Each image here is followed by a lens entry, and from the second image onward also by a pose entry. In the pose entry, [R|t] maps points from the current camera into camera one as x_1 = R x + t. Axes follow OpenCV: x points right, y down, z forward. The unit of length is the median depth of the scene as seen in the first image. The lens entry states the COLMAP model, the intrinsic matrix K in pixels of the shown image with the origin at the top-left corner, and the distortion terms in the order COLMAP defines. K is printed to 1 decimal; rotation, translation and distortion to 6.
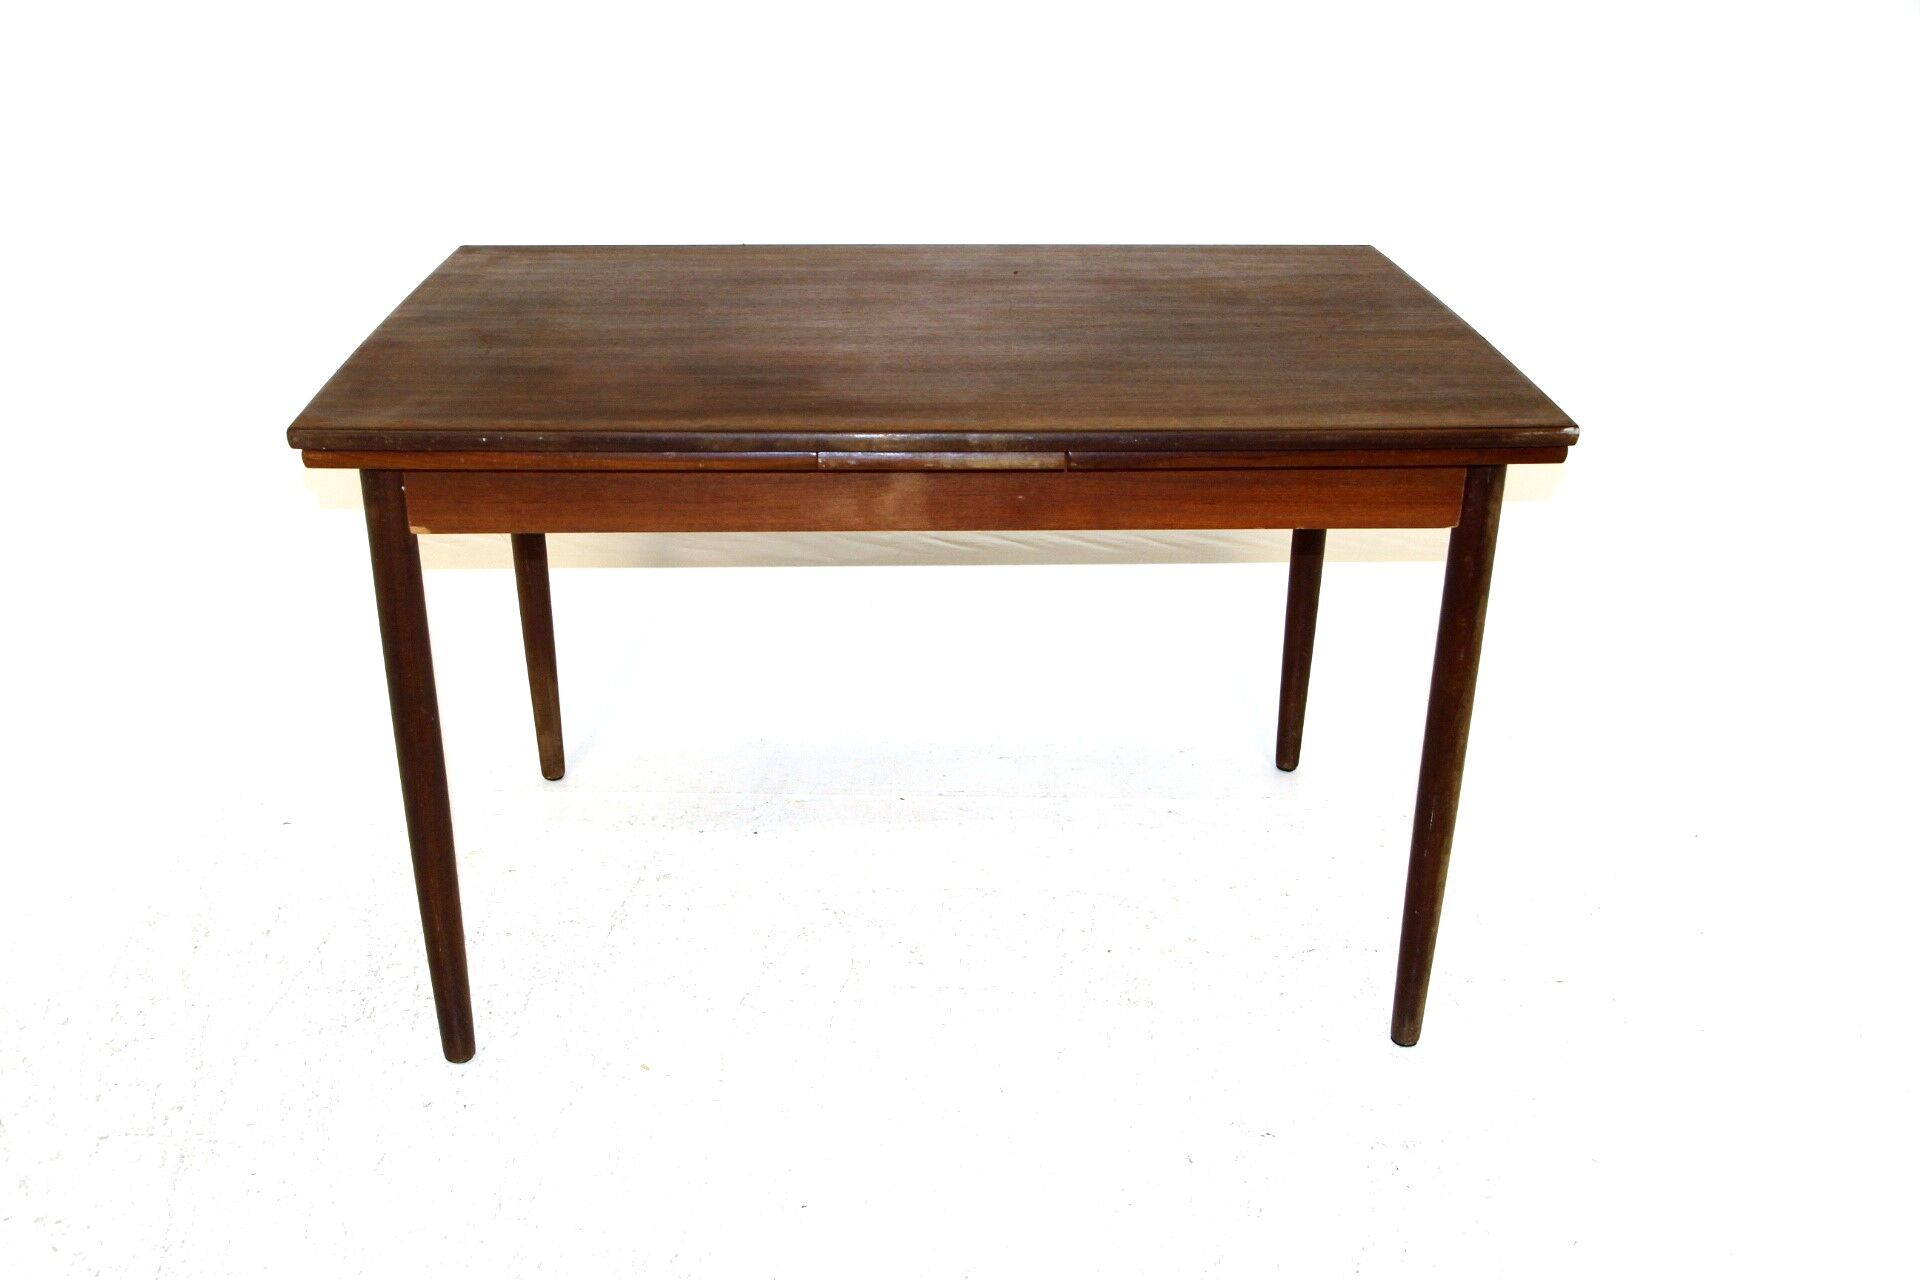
lens RADIAL K [[1912.0, 0, 949.2], [0, 1912.0, 649.4], [0, 0, 1]] dist [-0.013986, 0.000000]
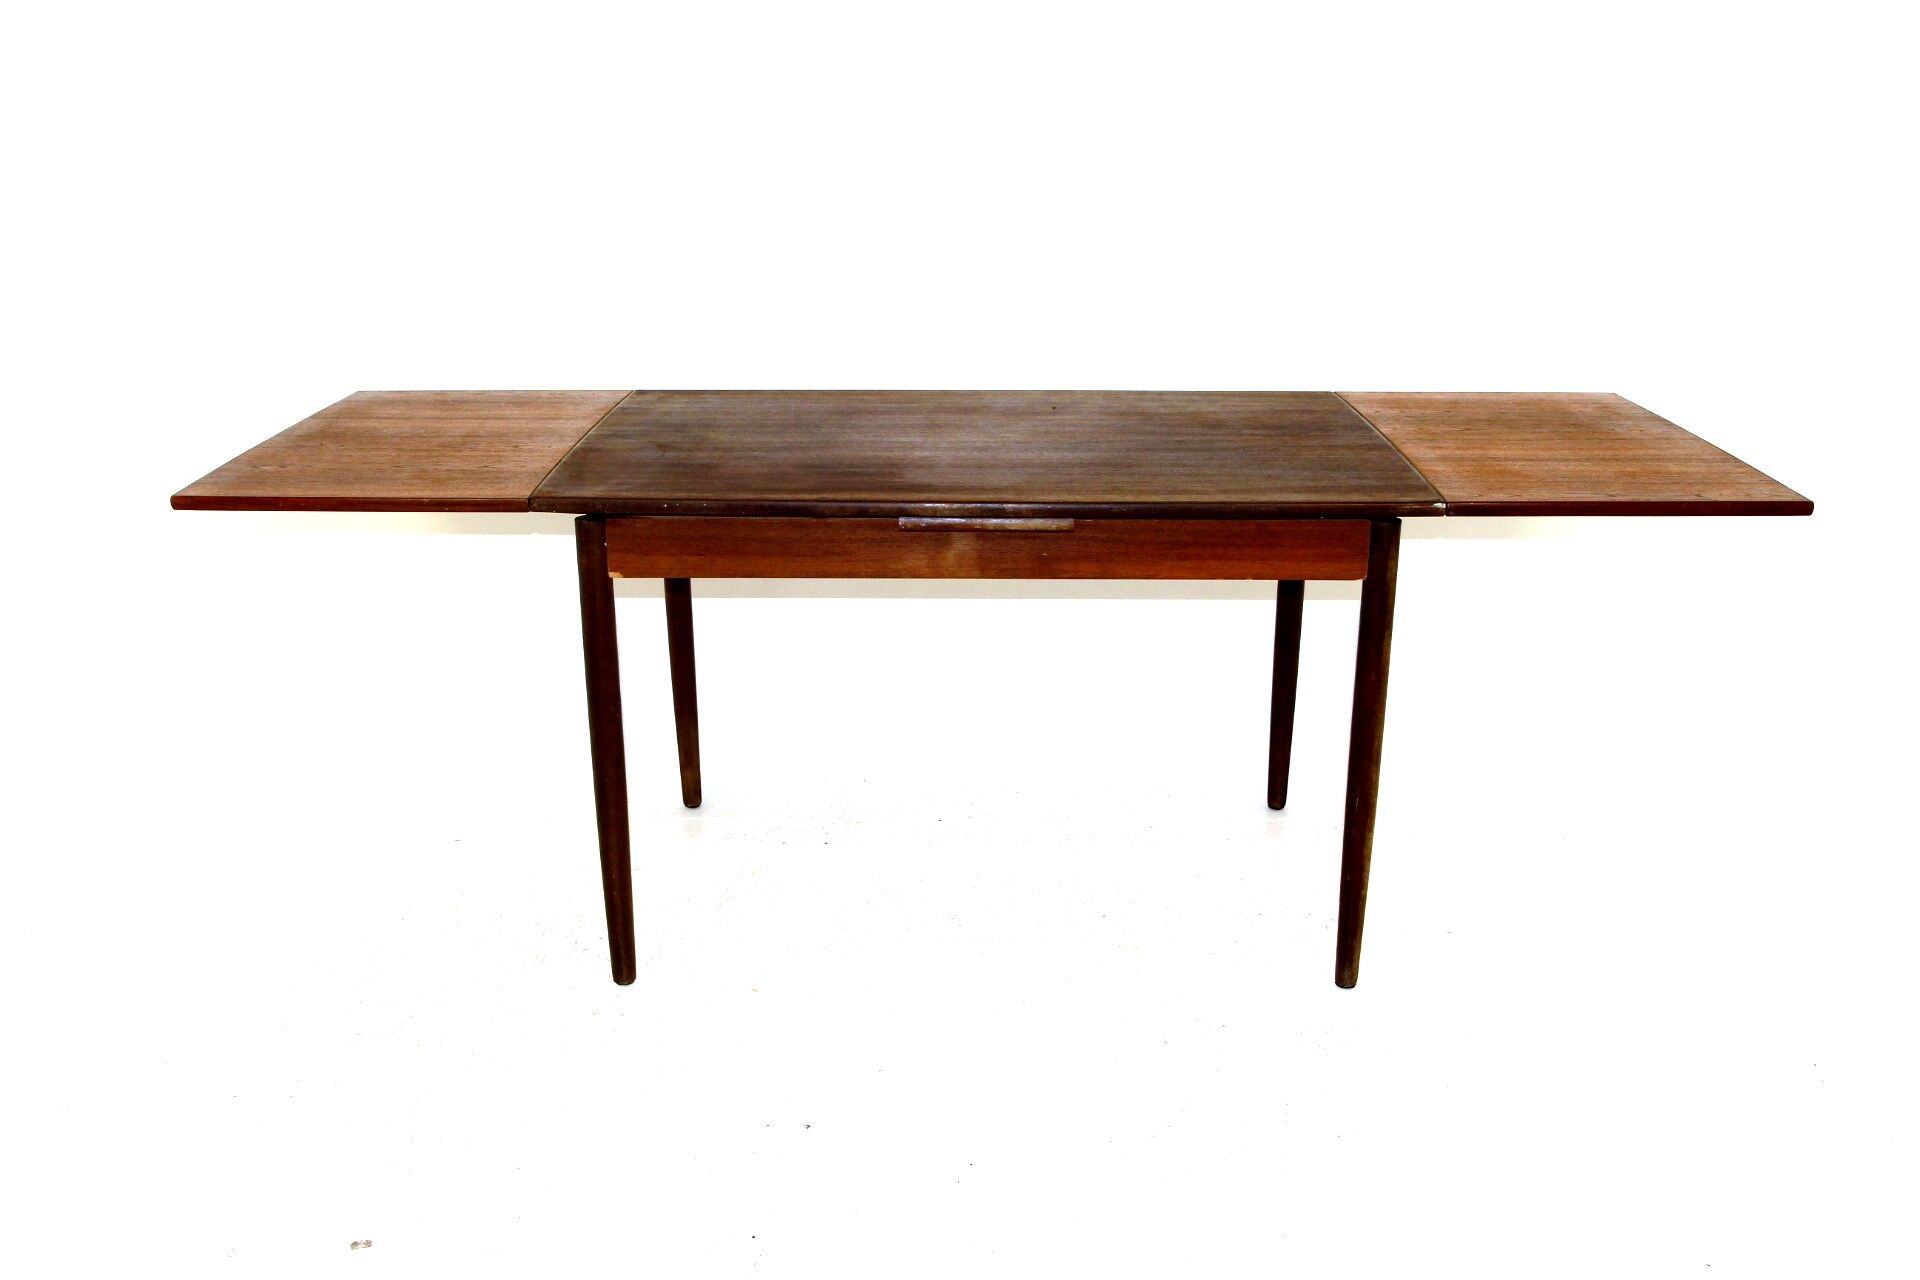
lens RADIAL K [[1912.0, 0, 969.7], [0, 1912.0, 642.0], [0, 0, 1]] dist [-0.013986, 0.000000]
pose [[0.999138, 0.006022, -0.041068, 0.036887], [-0.010447, 0.994053, -0.108399, 0.123850], [0.040171, 0.108734, 0.993259, -0.342816]]
